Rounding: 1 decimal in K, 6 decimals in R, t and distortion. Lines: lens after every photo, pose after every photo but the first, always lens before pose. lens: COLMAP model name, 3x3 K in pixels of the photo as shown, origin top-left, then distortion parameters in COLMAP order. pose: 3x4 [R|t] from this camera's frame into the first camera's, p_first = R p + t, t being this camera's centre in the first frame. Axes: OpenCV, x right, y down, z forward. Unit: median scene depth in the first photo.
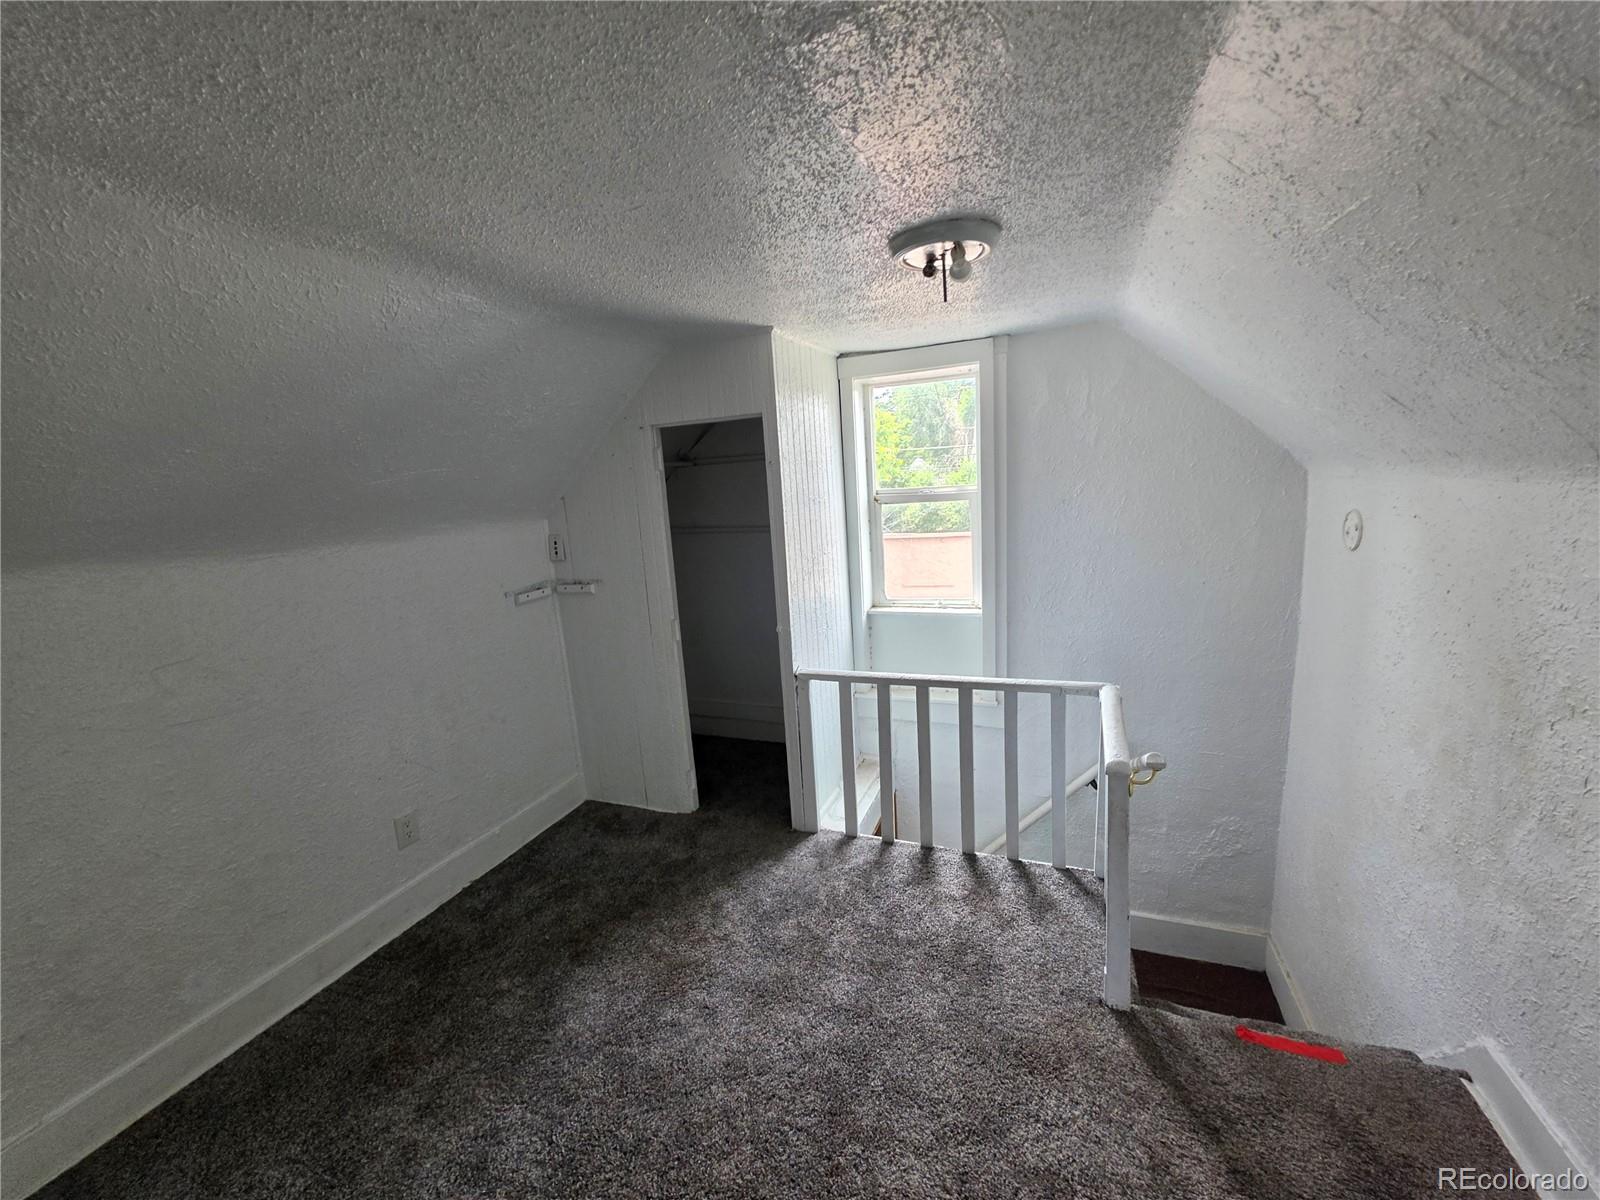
lens RADIAL K [[642.0, 0, 788.6], [0, 642.0, 606.9], [0, 0, 1]] dist [-0.003098, 0.002020]
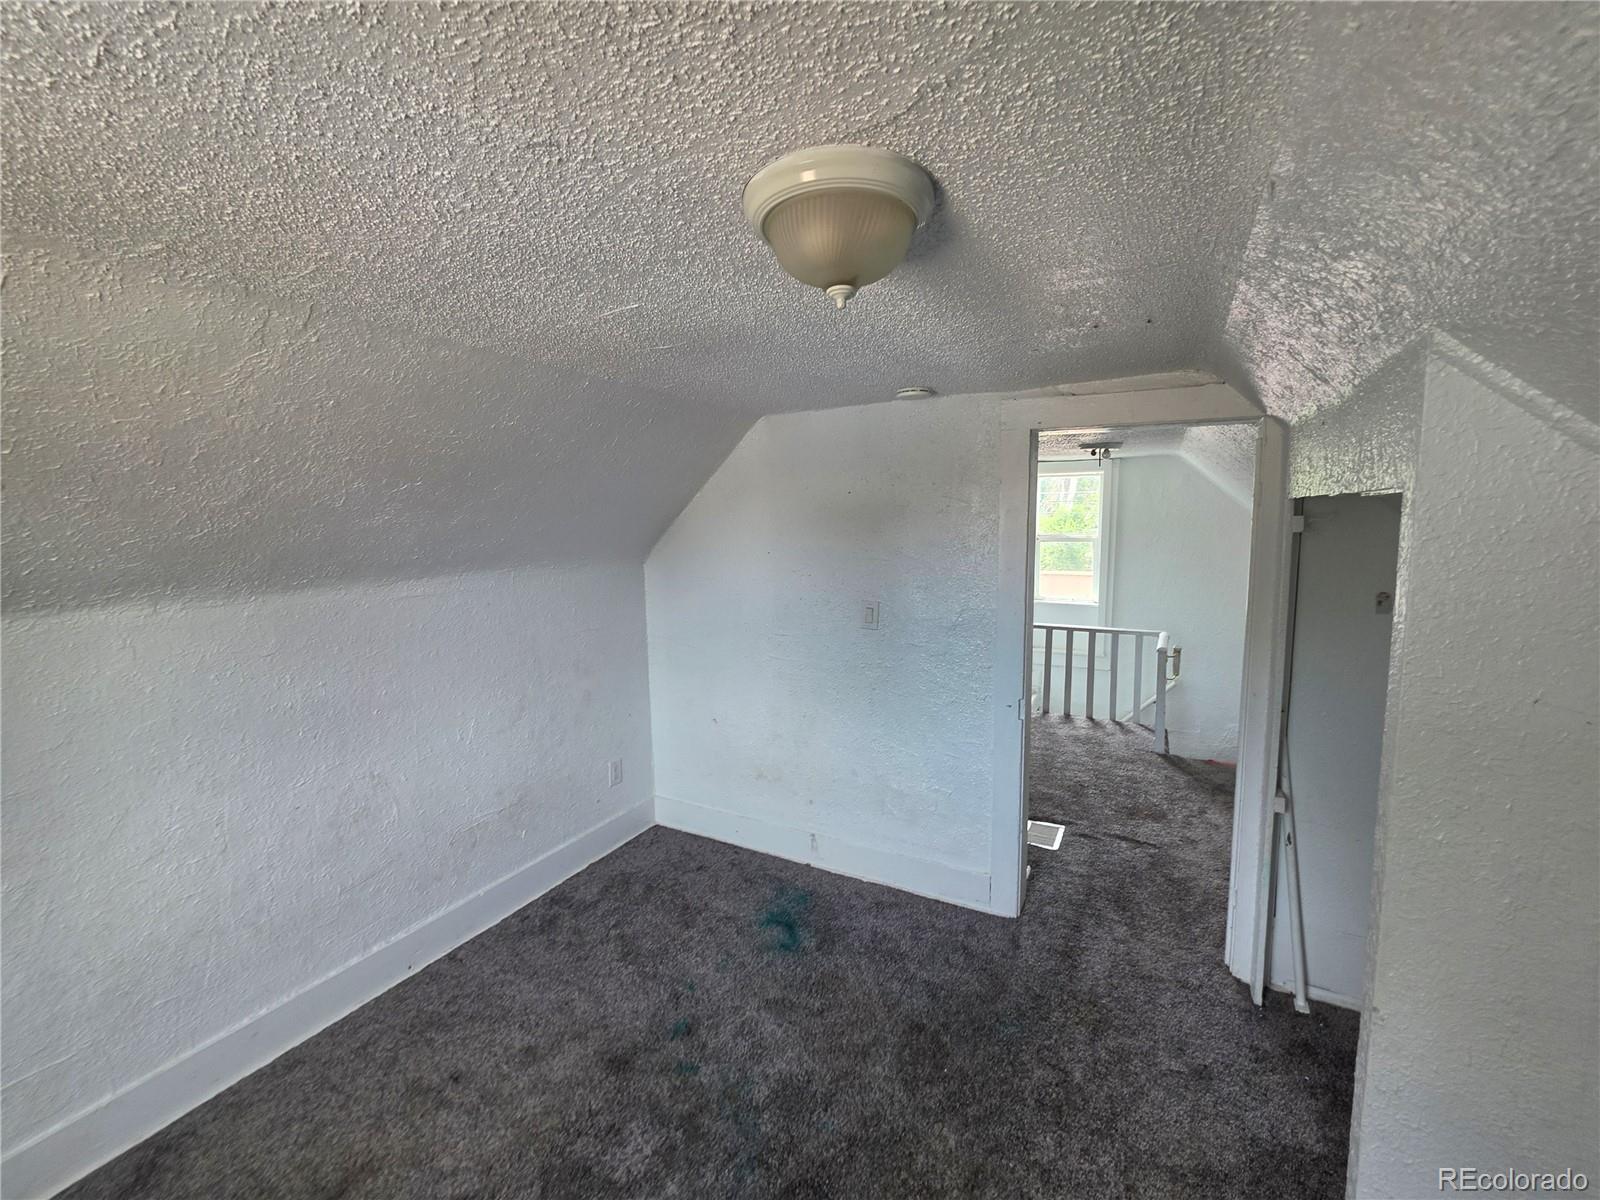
lens RADIAL K [[642.0, 0, 803.3], [0, 642.0, 596.0], [0, 0, 1]] dist [-0.003098, 0.002020]
pose [[0.992745, 0.068022, -0.099147, -0.461063], [-0.075038, 0.994801, -0.068845, 0.229061], [0.093948, 0.075785, 0.992688, -1.170407]]
